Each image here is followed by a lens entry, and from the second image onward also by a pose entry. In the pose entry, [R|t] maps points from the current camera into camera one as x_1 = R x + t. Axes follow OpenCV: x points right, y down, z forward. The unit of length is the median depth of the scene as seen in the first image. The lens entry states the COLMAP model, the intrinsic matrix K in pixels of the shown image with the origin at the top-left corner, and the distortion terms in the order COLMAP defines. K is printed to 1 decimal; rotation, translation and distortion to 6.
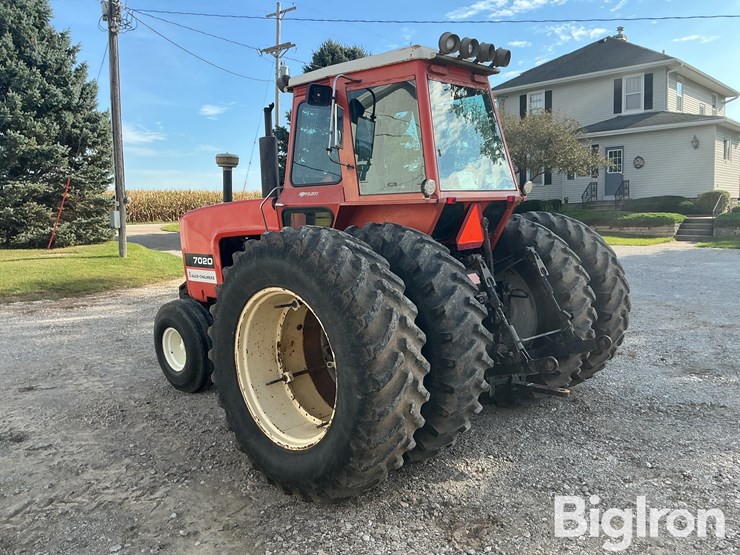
lens RADIAL K [[617.1, 0, 366.6], [0, 617.1, 272.4], [0, 0, 1]] dist [0.063982, -0.116013]
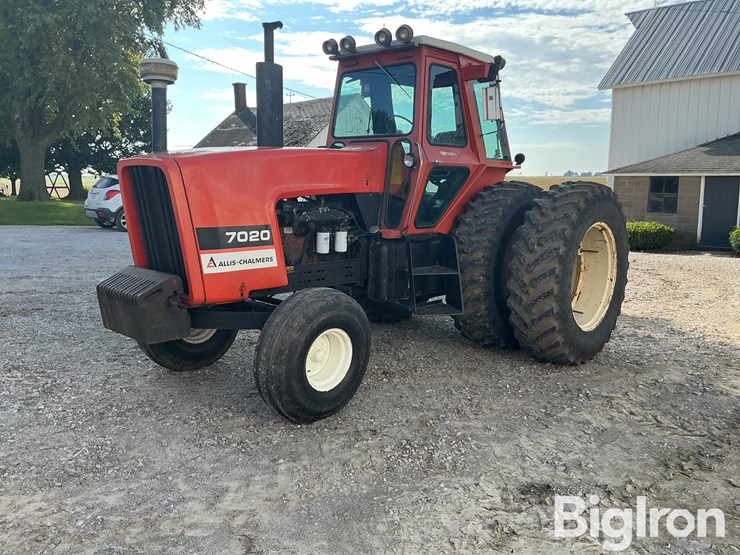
lens RADIAL K [[617.1, 0, 365.6], [0, 617.1, 278.5], [0, 0, 1]] dist [0.063982, -0.116013]
pose [[-0.030339, -0.128918, 0.991191, -0.926981], [0.087847, 0.987466, 0.131123, -0.049803], [-0.995672, 0.091051, -0.018634, 0.910250]]
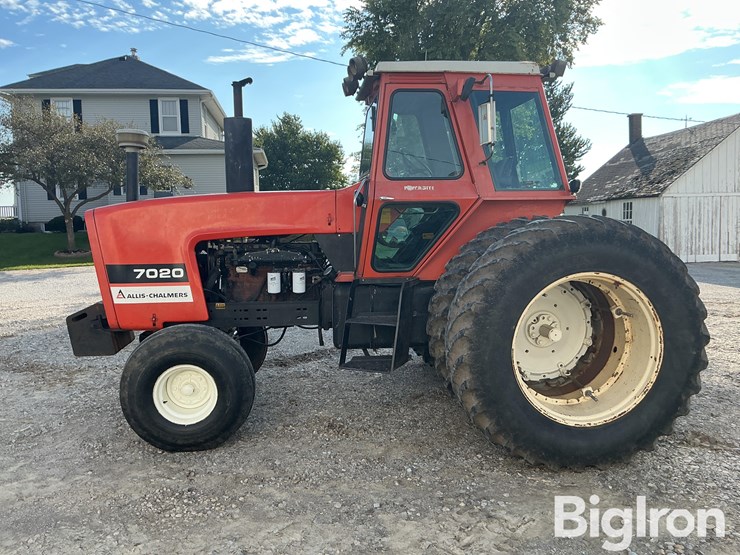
lens RADIAL K [[617.1, 0, 369.3], [0, 617.1, 274.4], [0, 0, 1]] dist [0.063982, -0.116013]
pose [[0.641998, -0.049210, 0.765126, -0.676362], [0.073480, 0.997294, 0.002487, -0.001106], [-0.763177, 0.054625, 0.643876, 0.346152]]
